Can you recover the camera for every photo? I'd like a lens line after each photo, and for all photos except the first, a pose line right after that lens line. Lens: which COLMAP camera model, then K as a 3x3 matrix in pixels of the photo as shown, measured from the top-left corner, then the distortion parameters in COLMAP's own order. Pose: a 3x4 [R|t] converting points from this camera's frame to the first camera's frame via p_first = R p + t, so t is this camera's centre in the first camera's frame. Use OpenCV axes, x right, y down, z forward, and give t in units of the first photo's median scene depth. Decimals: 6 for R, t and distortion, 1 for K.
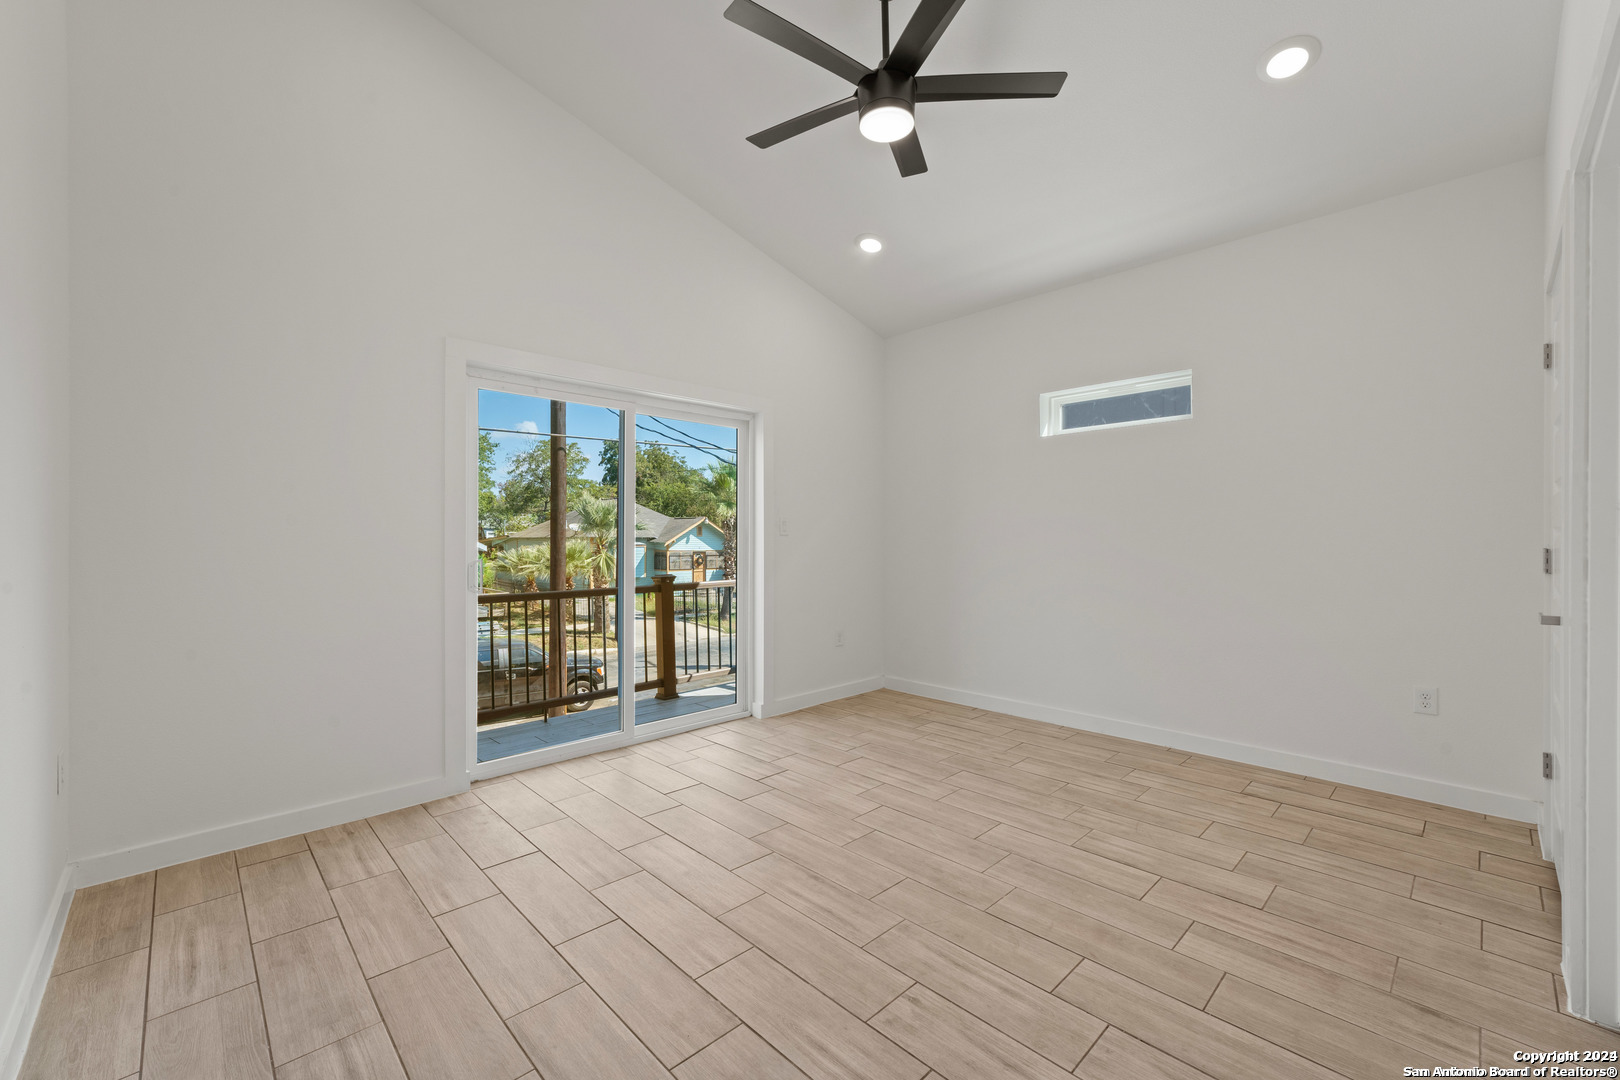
lens RADIAL K [[610.6, 0, 813.2], [0, 610.6, 535.7], [0, 0, 1]] dist [-0.017398, 0.000187]
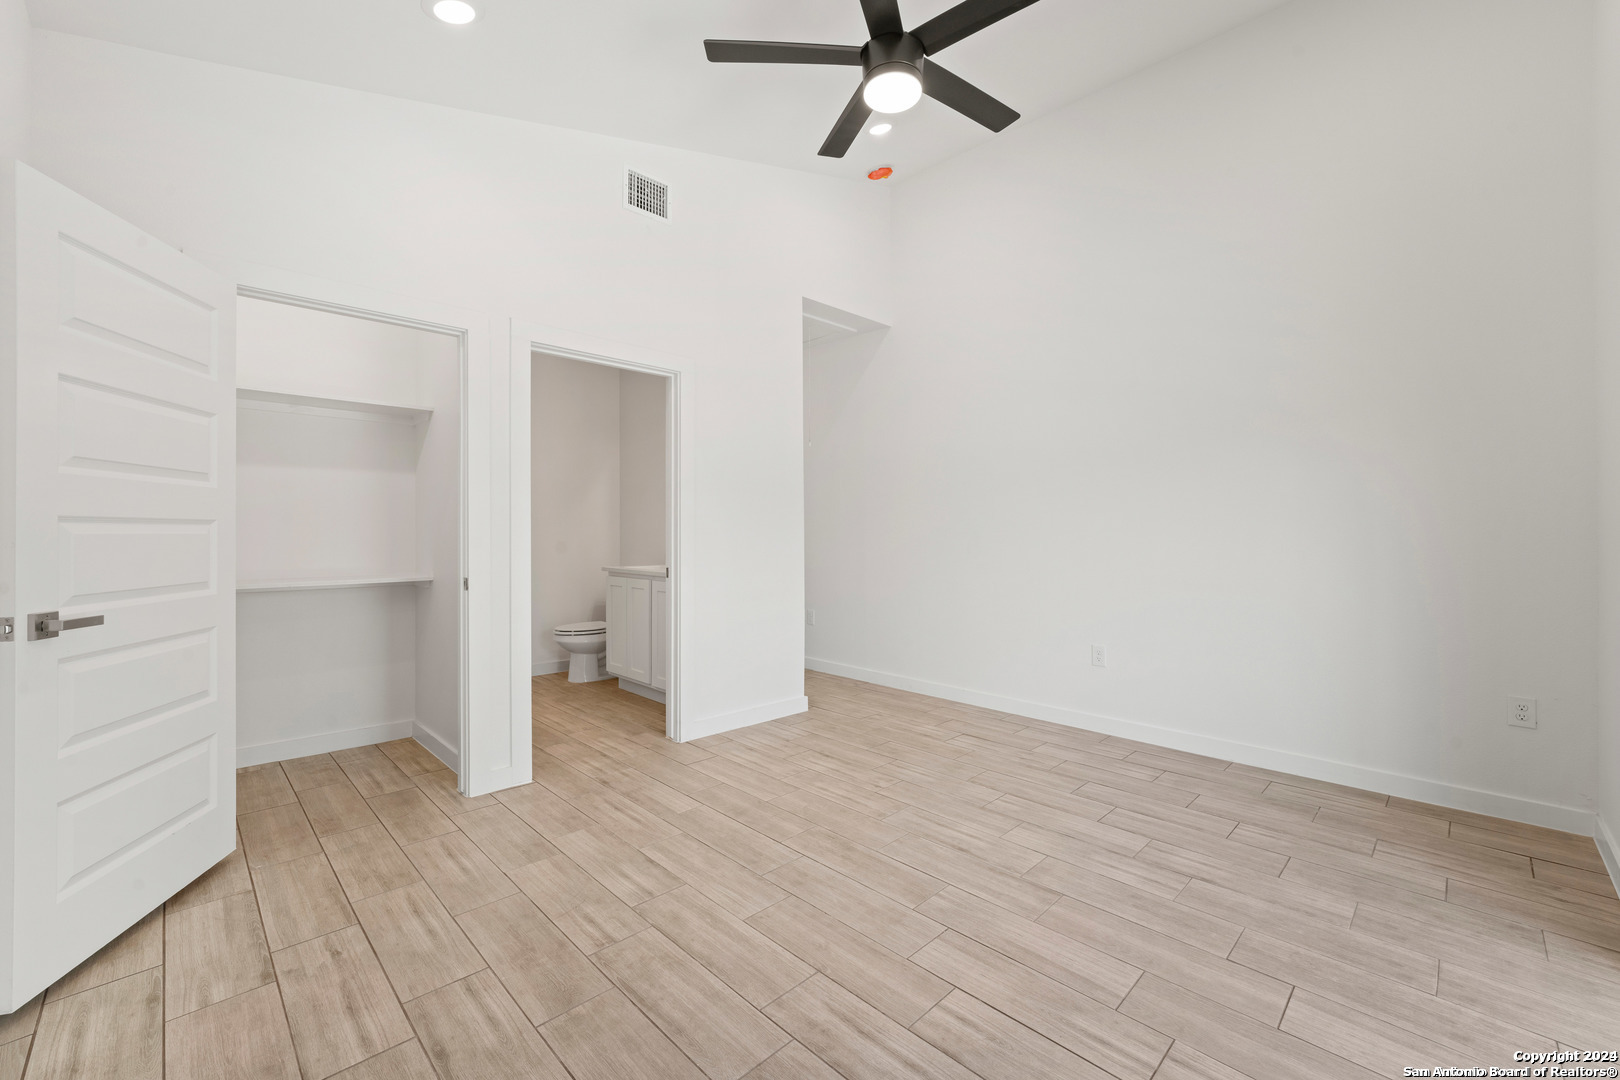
lens RADIAL K [[658.3, 0, 813.3], [0, 658.3, 538.7], [0, 0, 1]] dist [-0.002029, 0.000506]
pose [[-0.999795, -0.001675, -0.020197, 0.279181], [-0.001732, 0.999995, 0.002781, 0.012825], [0.020192, 0.002815, -0.999792, 2.071206]]
